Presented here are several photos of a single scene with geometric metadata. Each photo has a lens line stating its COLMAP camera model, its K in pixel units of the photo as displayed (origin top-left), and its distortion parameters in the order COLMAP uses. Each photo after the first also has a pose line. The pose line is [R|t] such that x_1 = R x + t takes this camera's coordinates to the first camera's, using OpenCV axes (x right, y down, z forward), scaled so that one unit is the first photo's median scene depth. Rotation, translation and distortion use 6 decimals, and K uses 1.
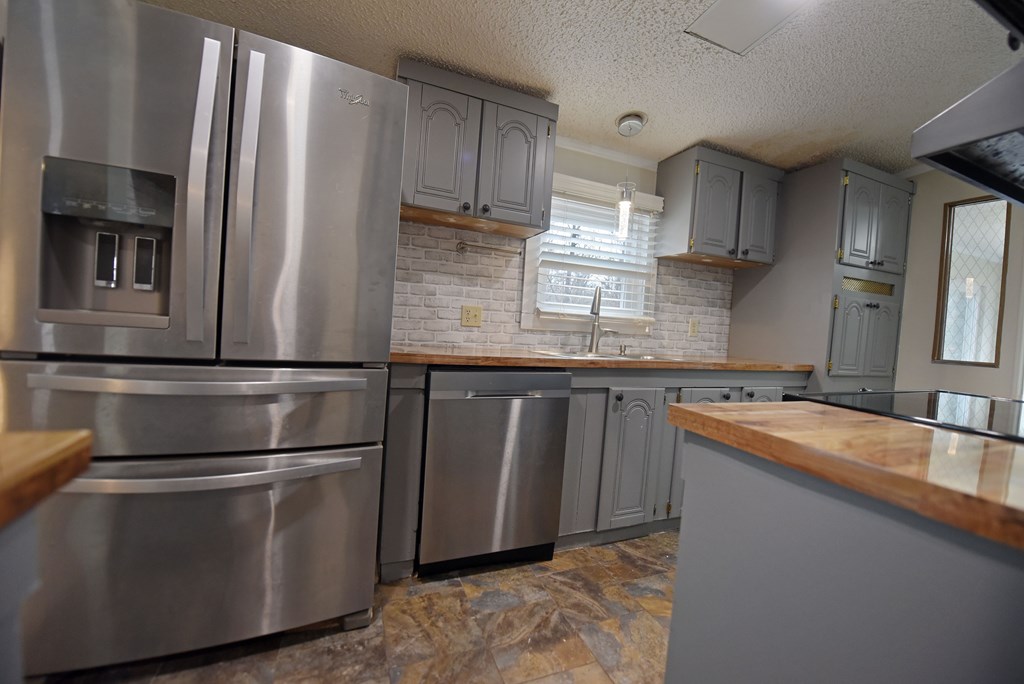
lens RADIAL K [[412.3, 0, 517.6], [0, 412.3, 335.6], [0, 0, 1]] dist [-0.012125, -0.000405]
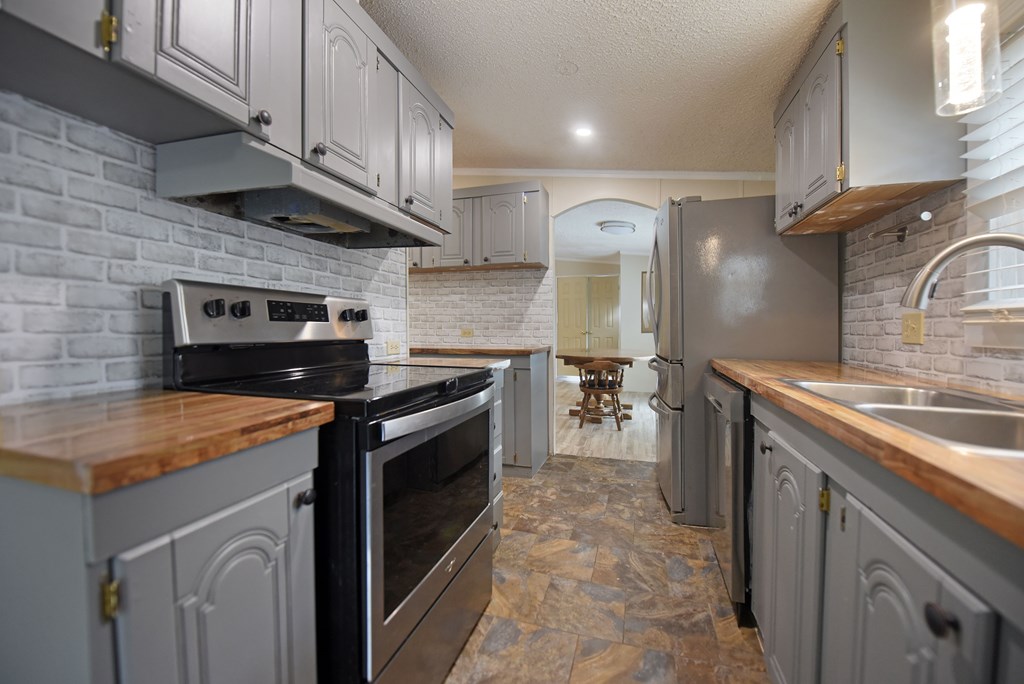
lens RADIAL K [[412.3, 0, 515.1], [0, 412.3, 334.5], [0, 0, 1]] dist [-0.012125, -0.000405]
pose [[-0.641137, -0.049962, -0.765799, 1.184921], [-0.063461, 0.997912, -0.011975, 0.016263], [0.764798, 0.040921, -0.642969, 1.367489]]
